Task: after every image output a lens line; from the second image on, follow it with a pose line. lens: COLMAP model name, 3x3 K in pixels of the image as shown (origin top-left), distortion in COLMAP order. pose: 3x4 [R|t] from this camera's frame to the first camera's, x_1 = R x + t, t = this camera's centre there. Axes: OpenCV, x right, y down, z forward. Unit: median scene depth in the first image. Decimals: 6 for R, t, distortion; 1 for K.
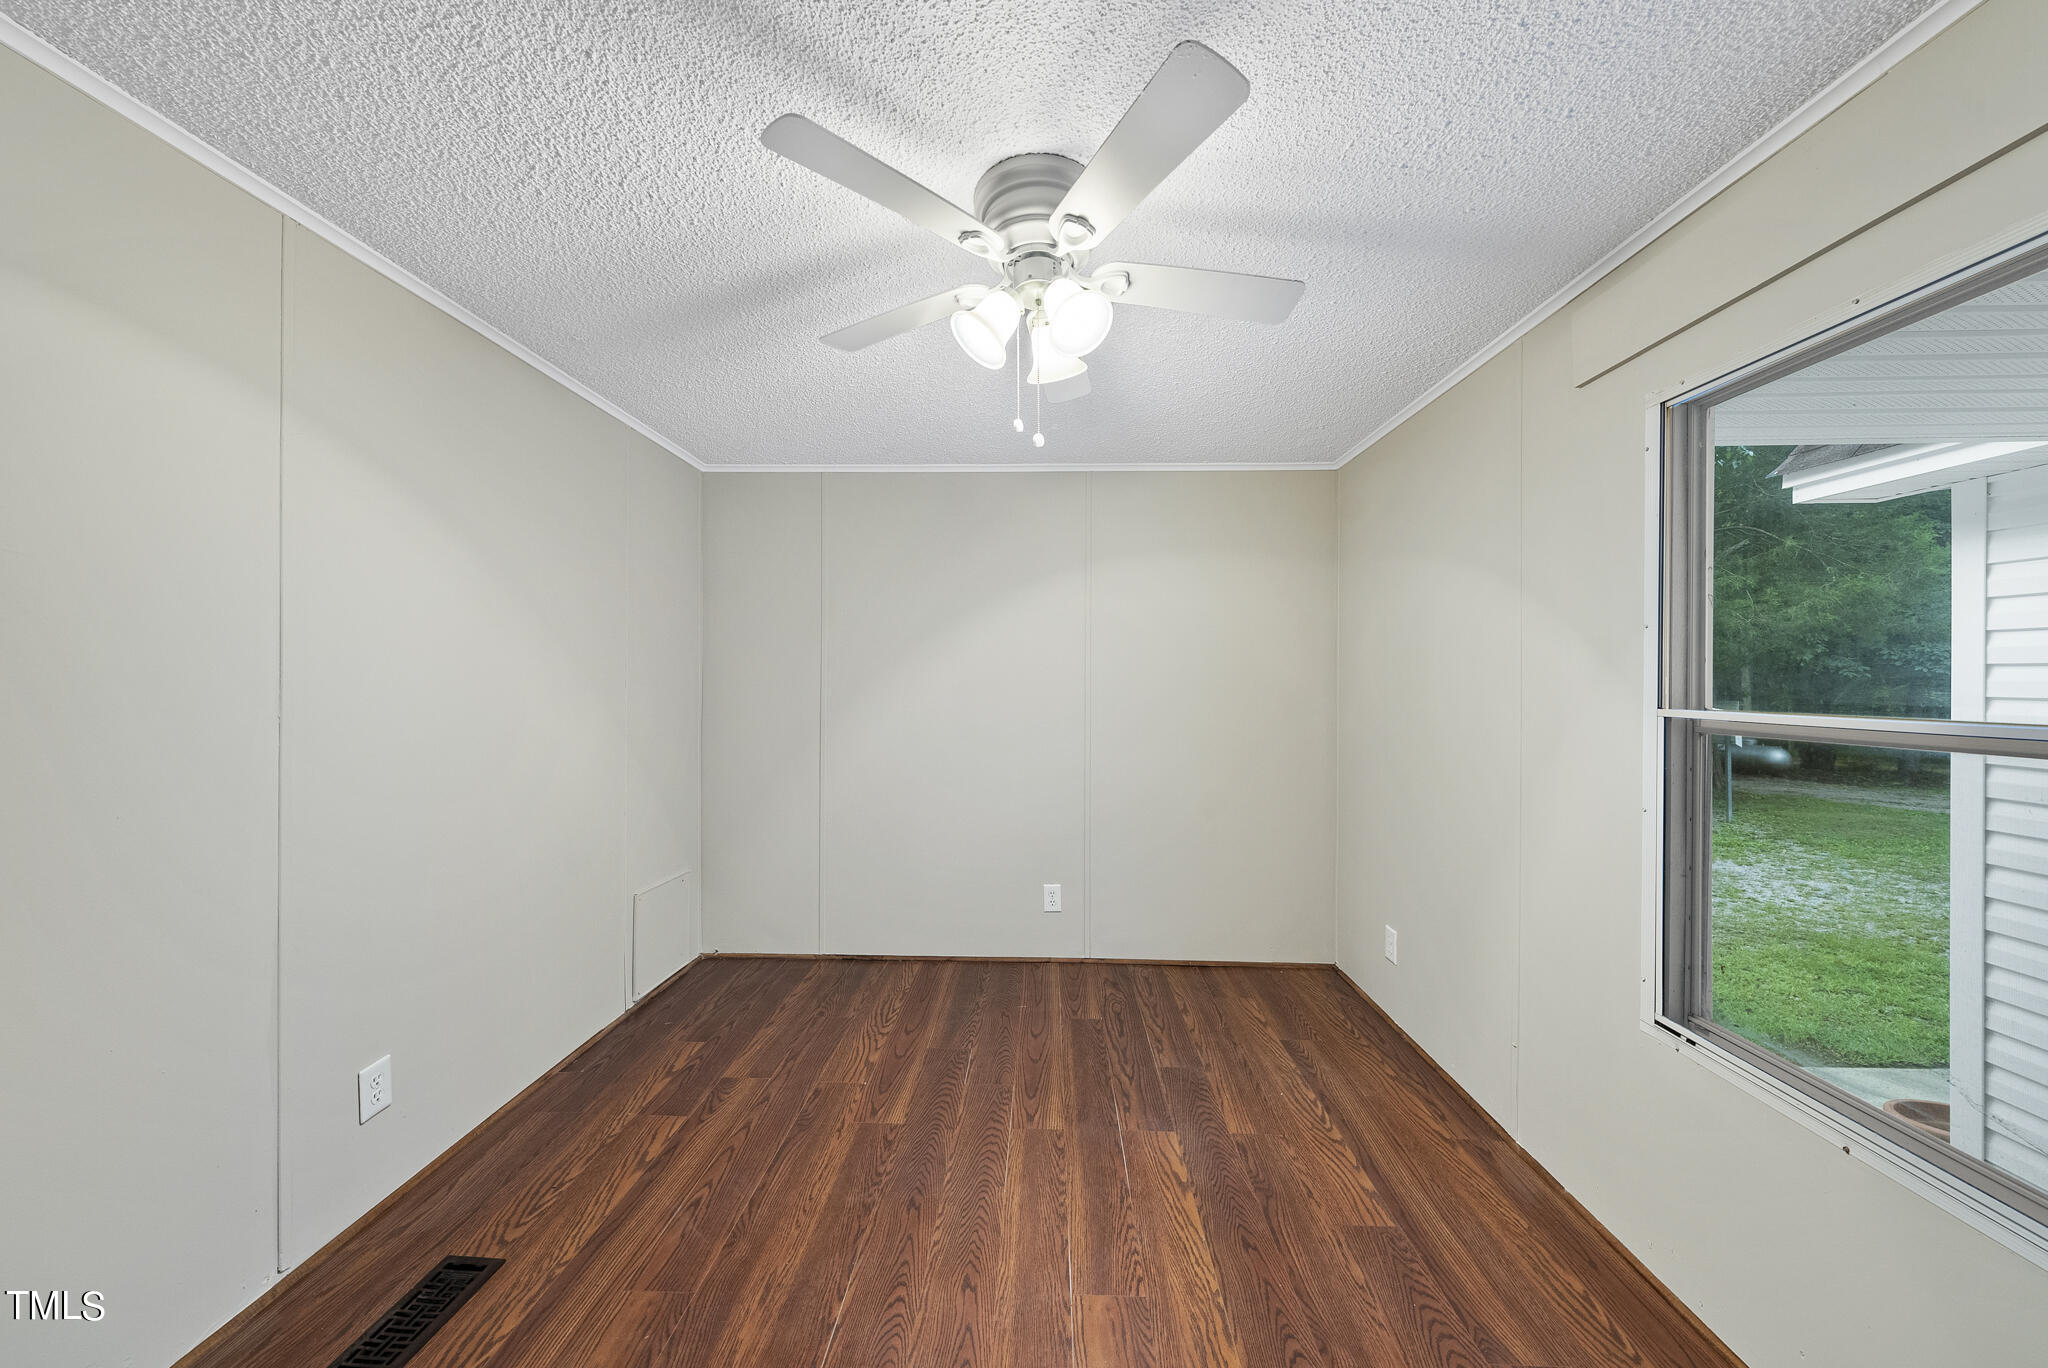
lens RADIAL K [[719.6, 0, 1024.1], [0, 719.6, 680.8], [0, 0, 1]] dist [-0.002794, 0.000012]
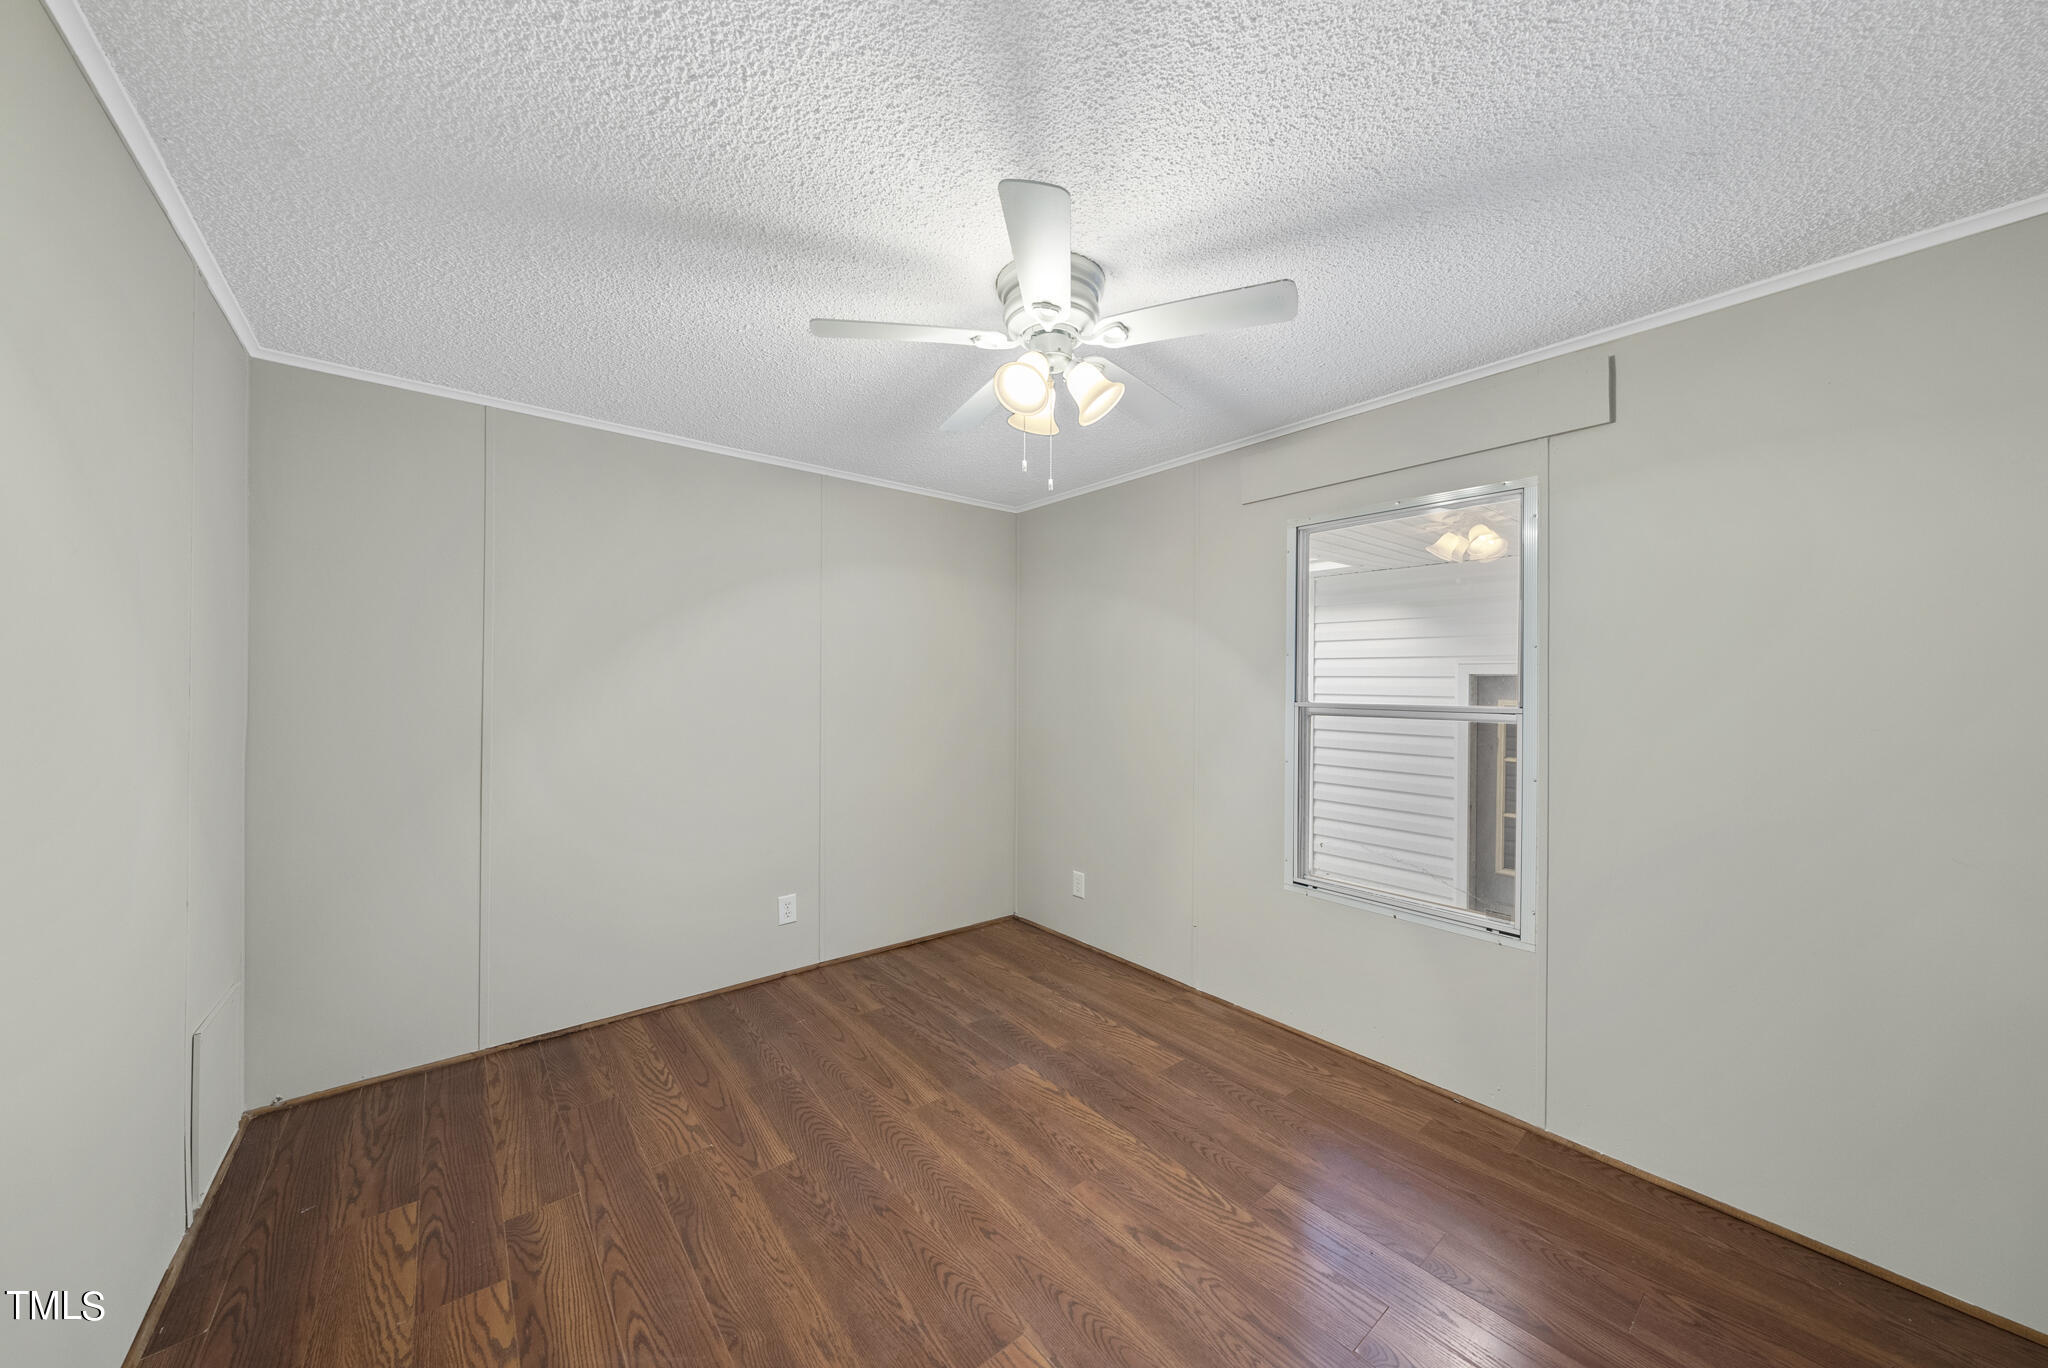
lens RADIAL K [[719.6, 0, 1024.1], [0, 719.6, 680.8], [0, 0, 1]] dist [-0.002794, 0.000012]
pose [[0.748220, 0.001393, 0.663450, -0.562807], [0.000308, 0.999997, -0.002447, -0.006175], [-0.663451, 0.002035, 0.748217, 0.095283]]
